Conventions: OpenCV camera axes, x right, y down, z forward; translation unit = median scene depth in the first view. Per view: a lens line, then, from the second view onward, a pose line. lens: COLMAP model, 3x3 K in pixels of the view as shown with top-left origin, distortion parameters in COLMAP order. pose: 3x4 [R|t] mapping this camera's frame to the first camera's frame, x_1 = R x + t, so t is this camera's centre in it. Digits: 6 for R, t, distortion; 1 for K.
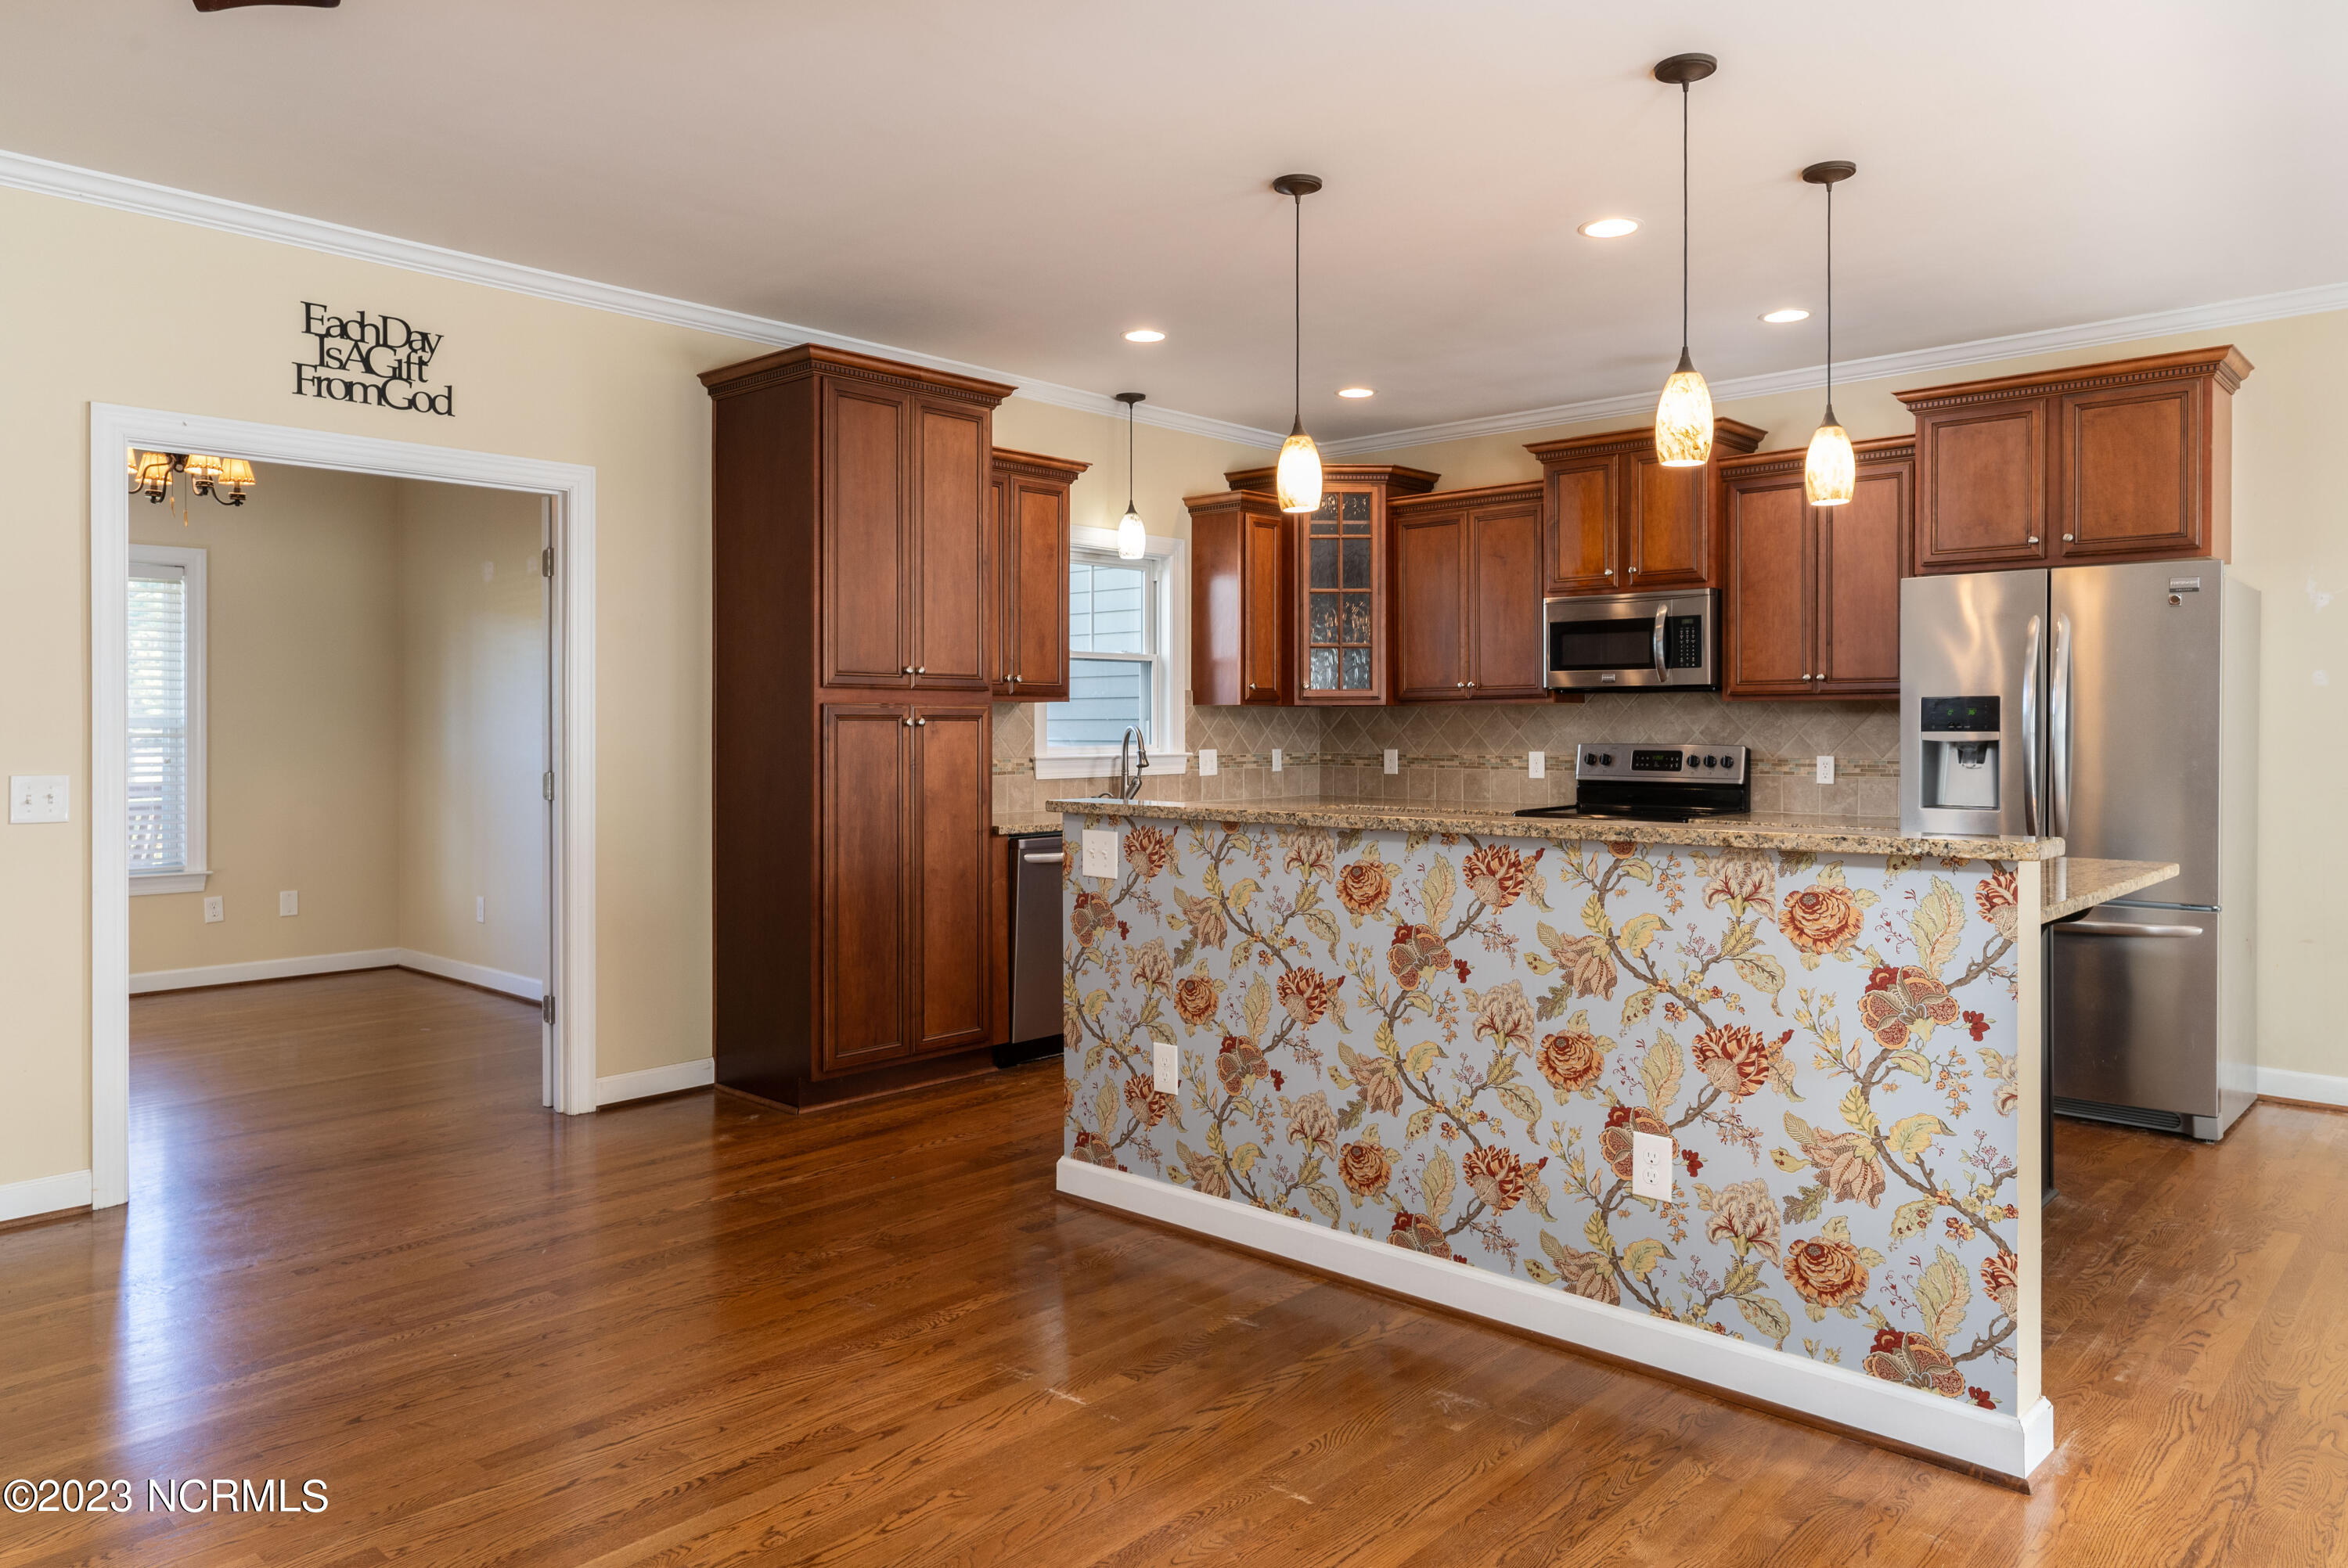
lens RADIAL K [[1510.2, 0, 1168.7], [0, 1510.2, 729.8], [0, 0, 1]] dist [0.000257, 0.000129]
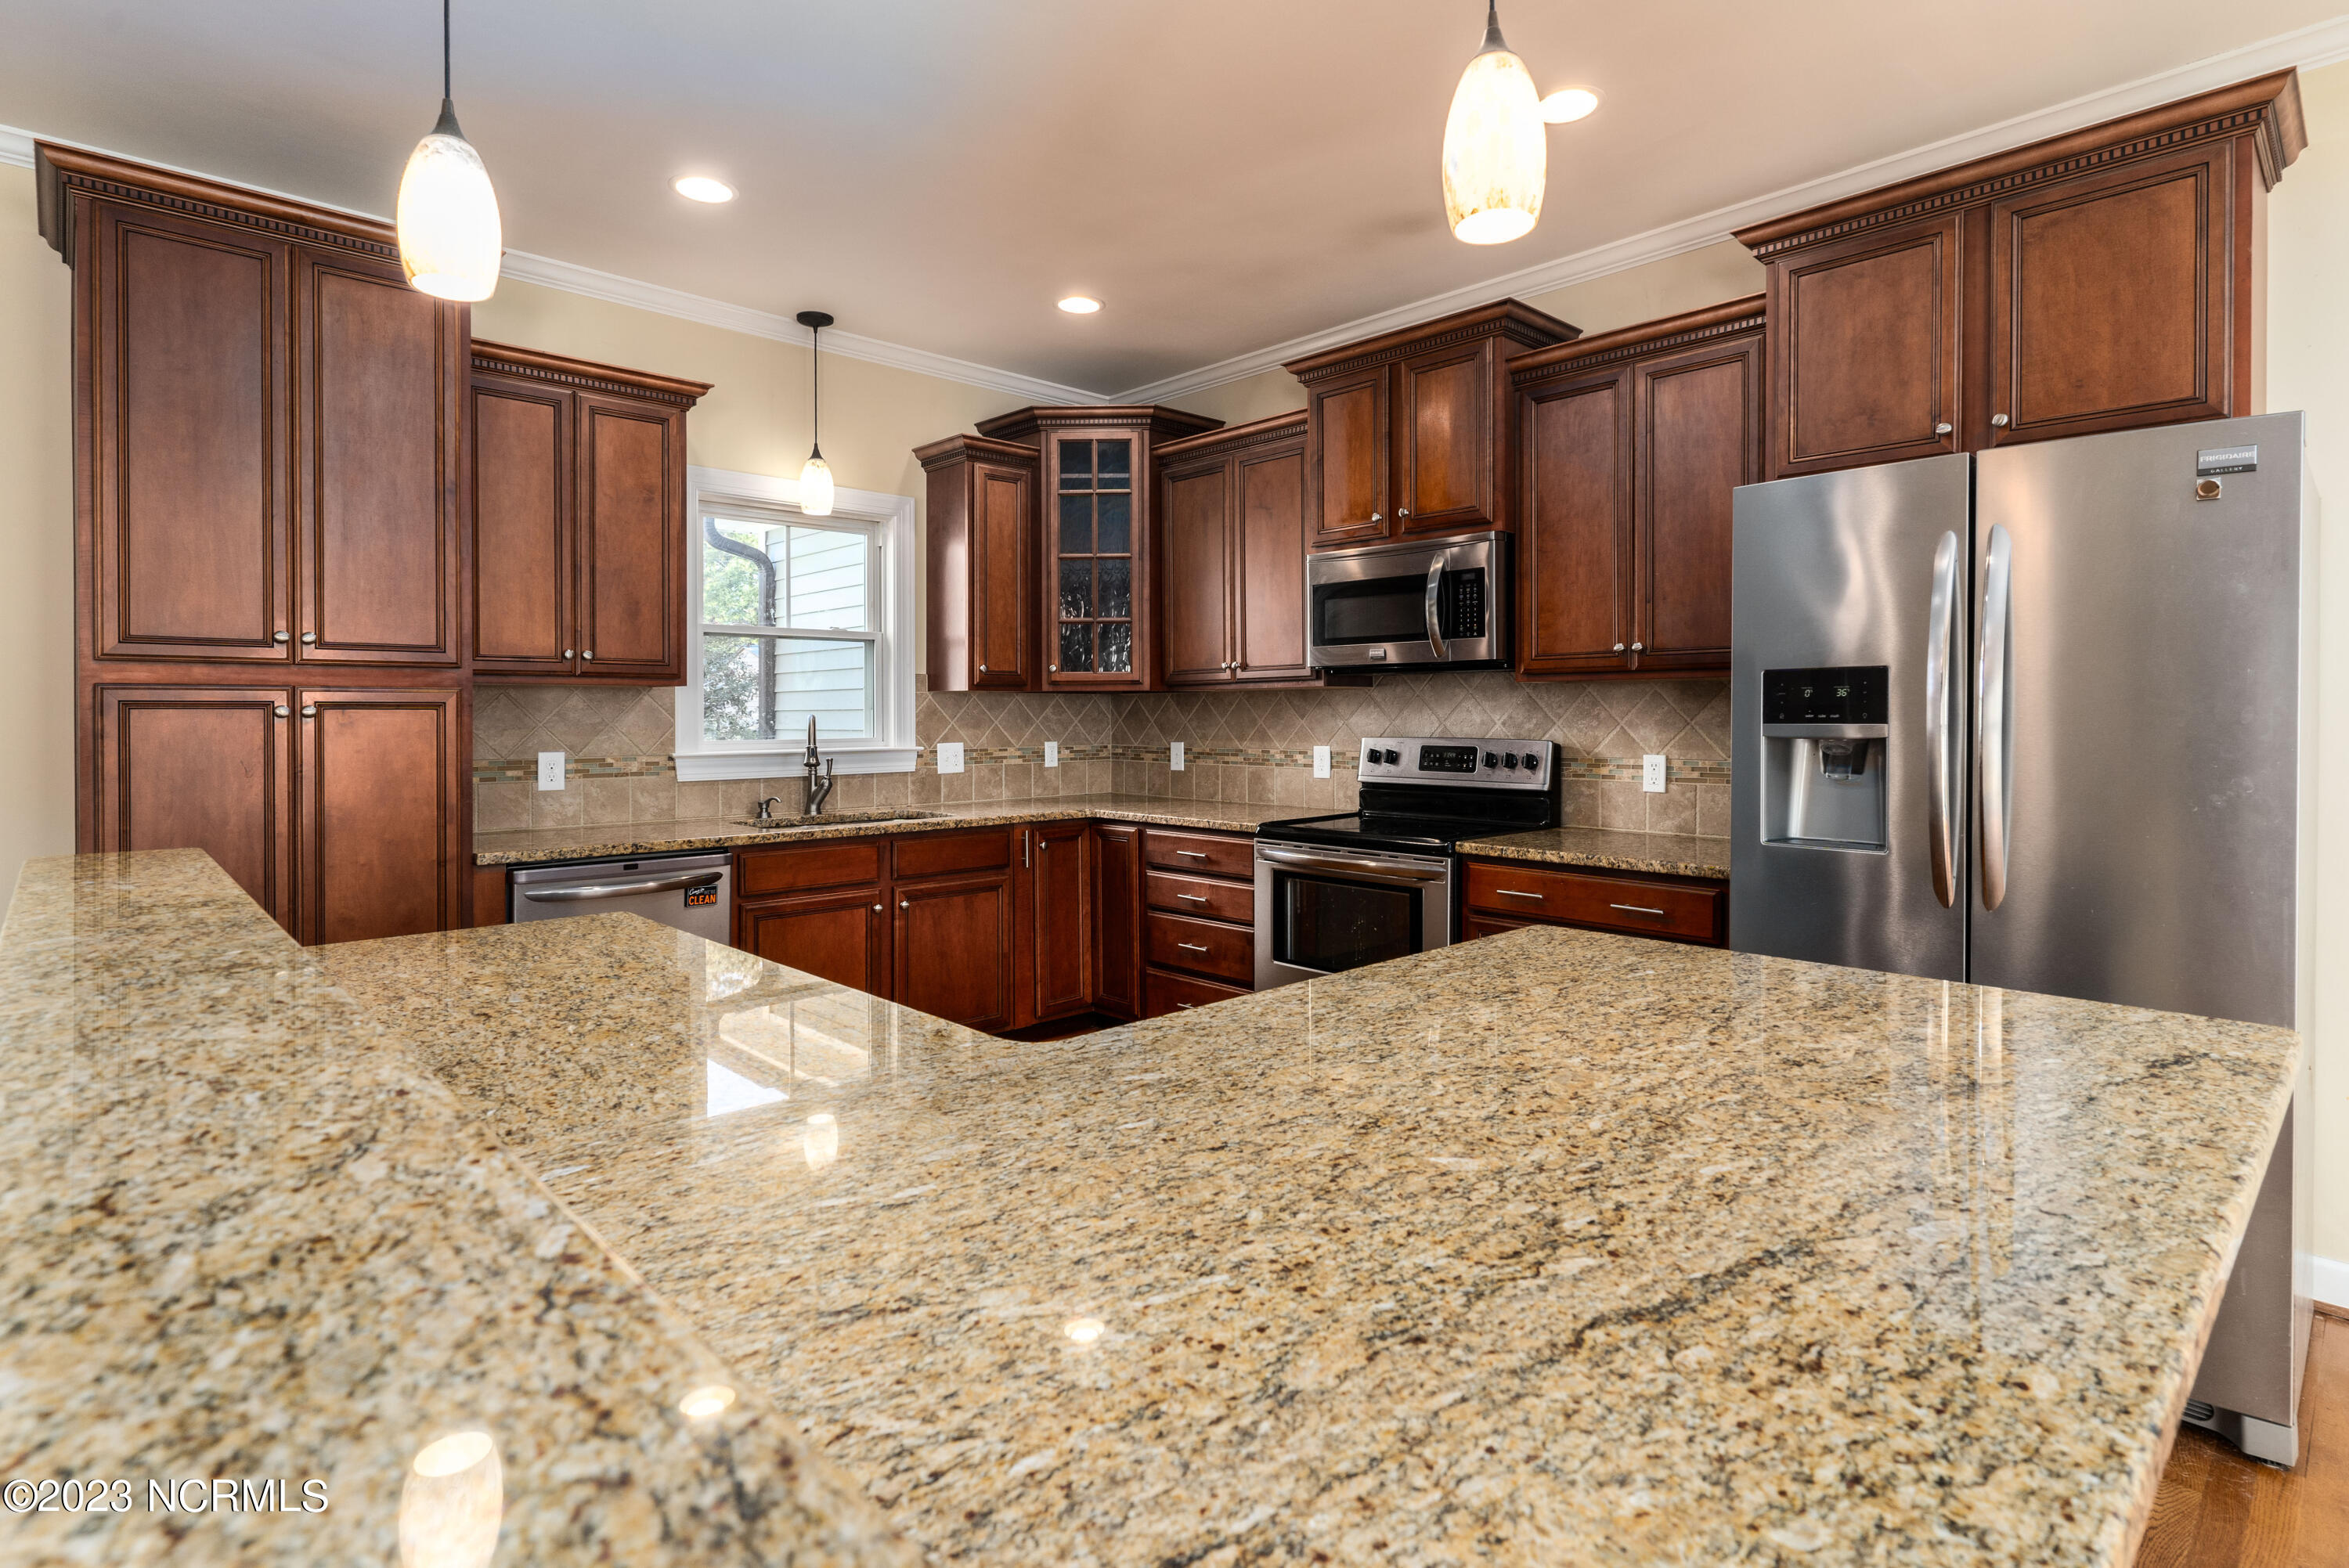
lens RADIAL K [[1166.4, 0, 1180.2], [0, 1166.4, 723.2], [0, 0, 1]] dist [-0.000358, -0.001068]
pose [[0.998610, -0.001078, -0.052697, 0.229909], [0.001330, 0.999988, 0.004731, -0.001395], [0.052691, -0.004794, 0.998599, 0.409018]]
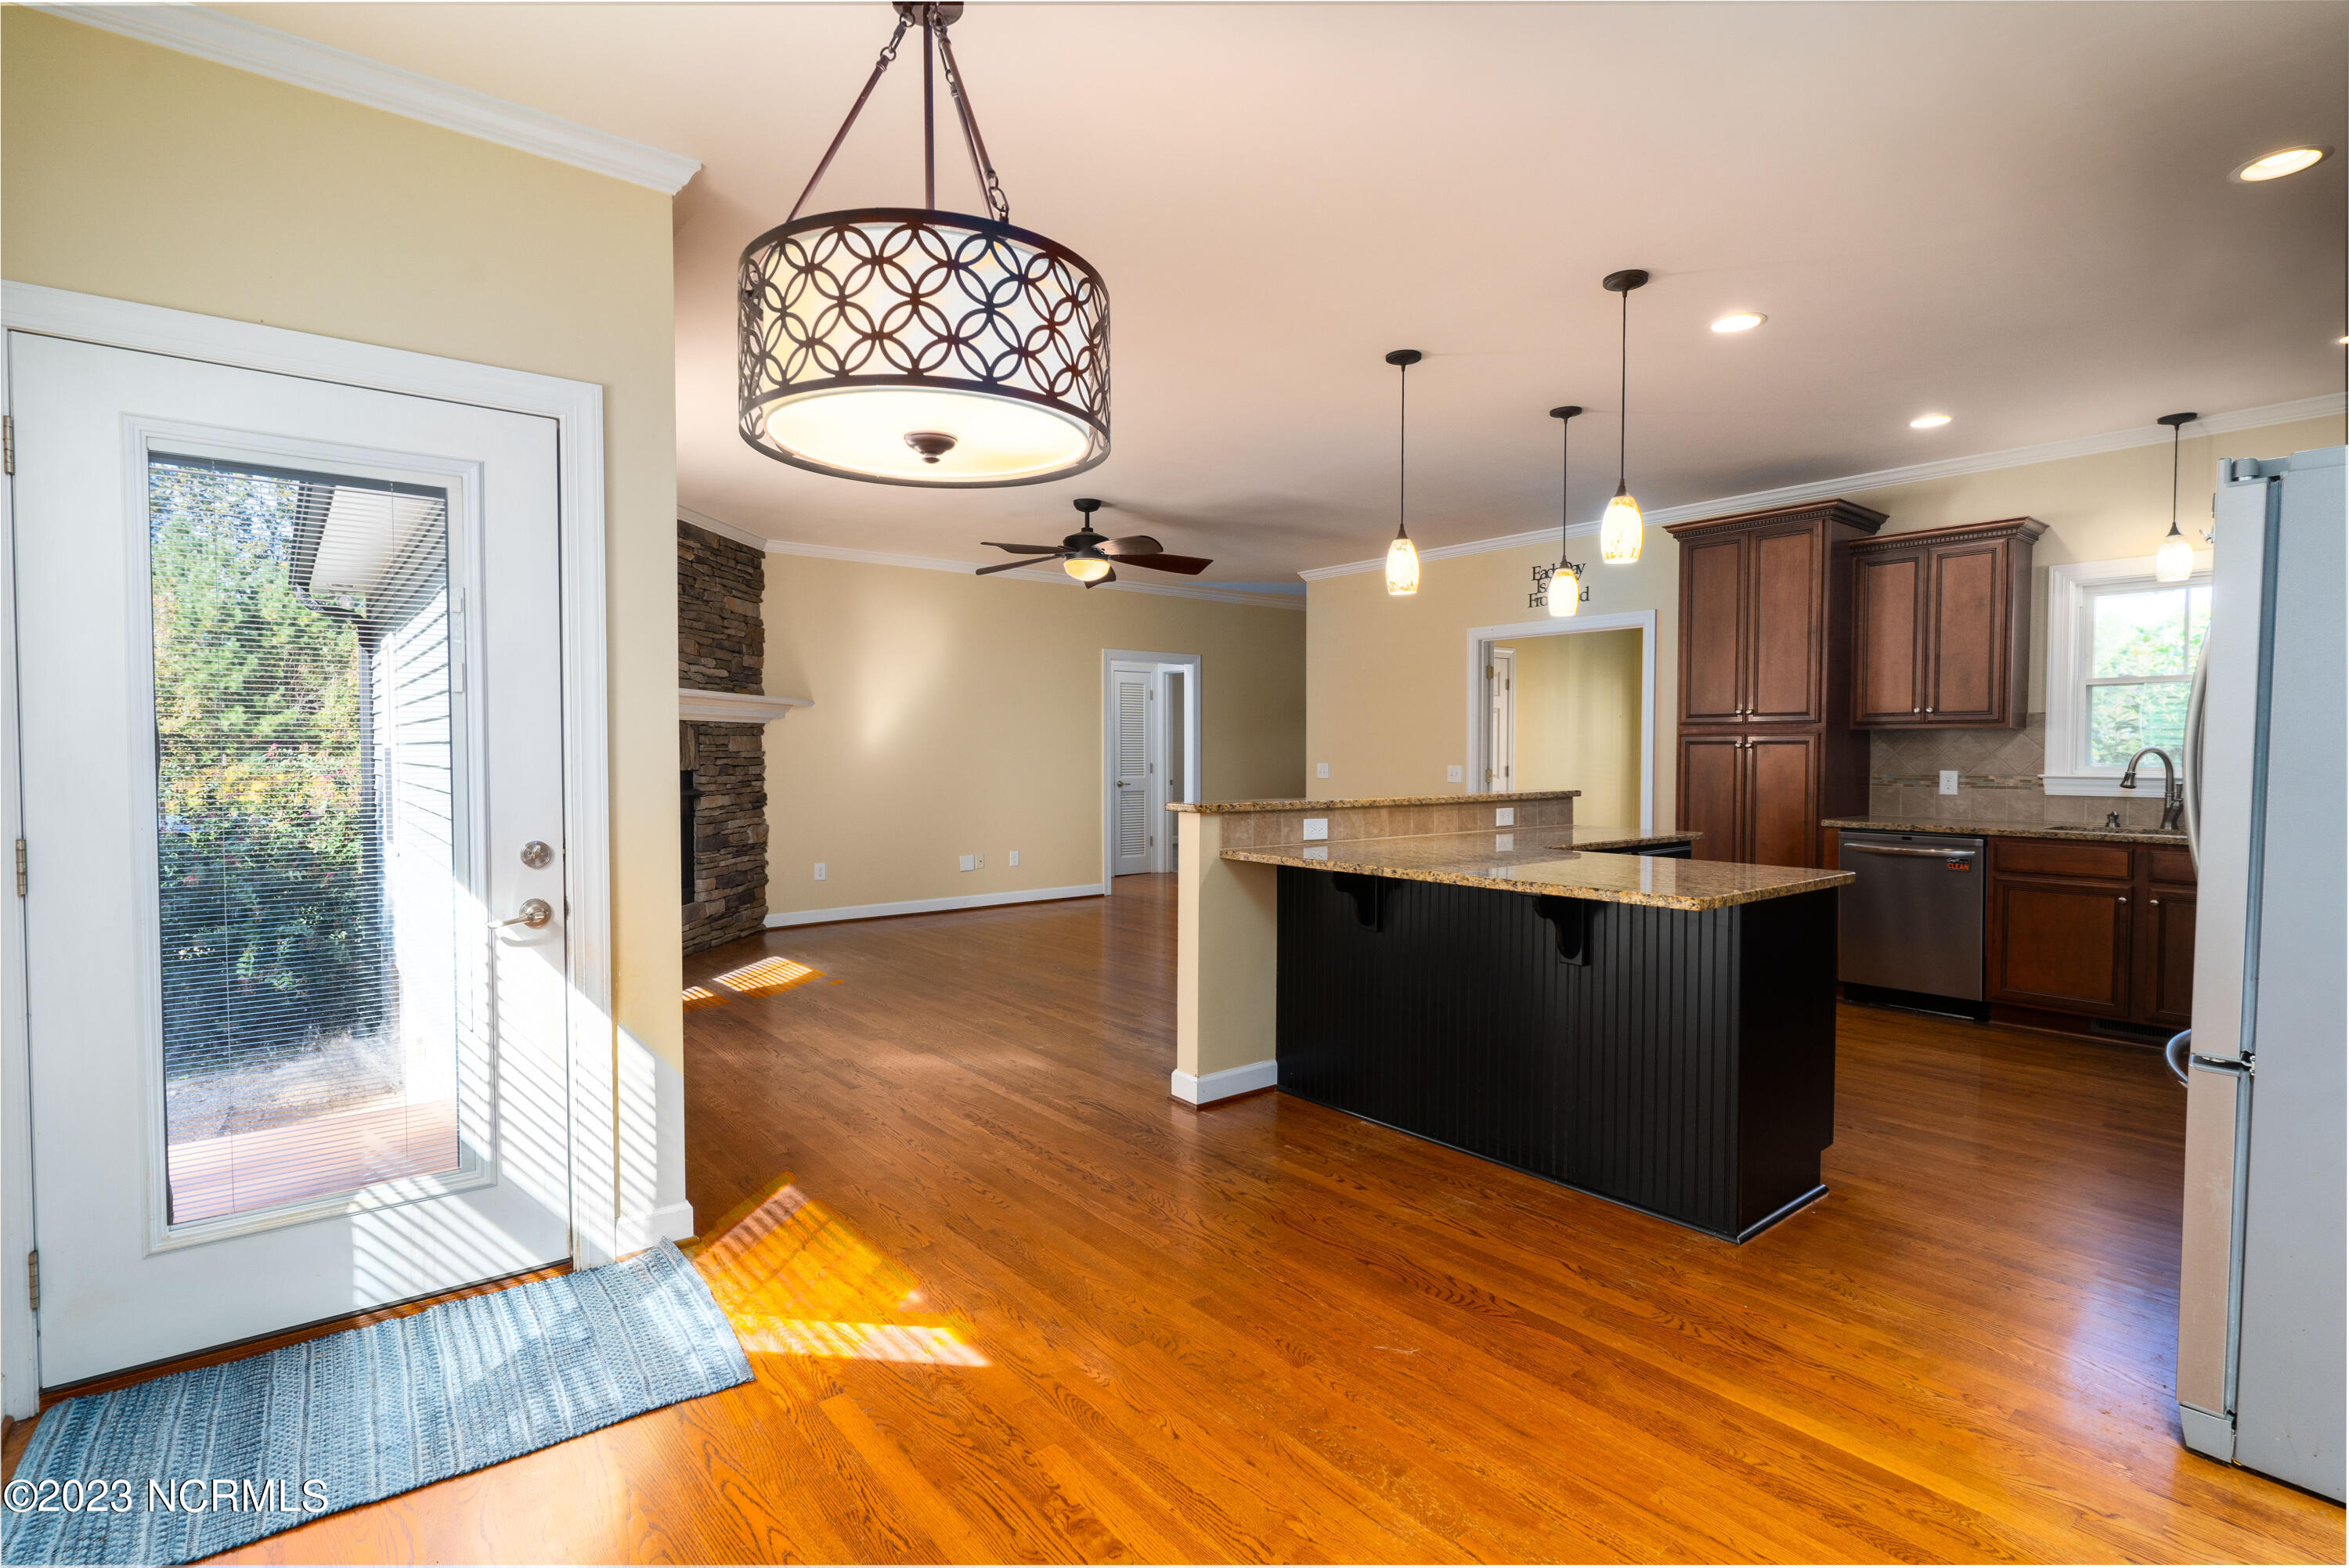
lens RADIAL K [[1112.6, 0, 1174.5], [0, 1112.6, 784.0], [0, 0, 1]] dist [-0.002197, -0.000491]
pose [[-0.109208, 0.028781, -0.993602, 0.866665], [-0.002598, 0.999569, 0.029239, 0.002141], [0.994015, 0.005775, -0.109086, 0.464435]]
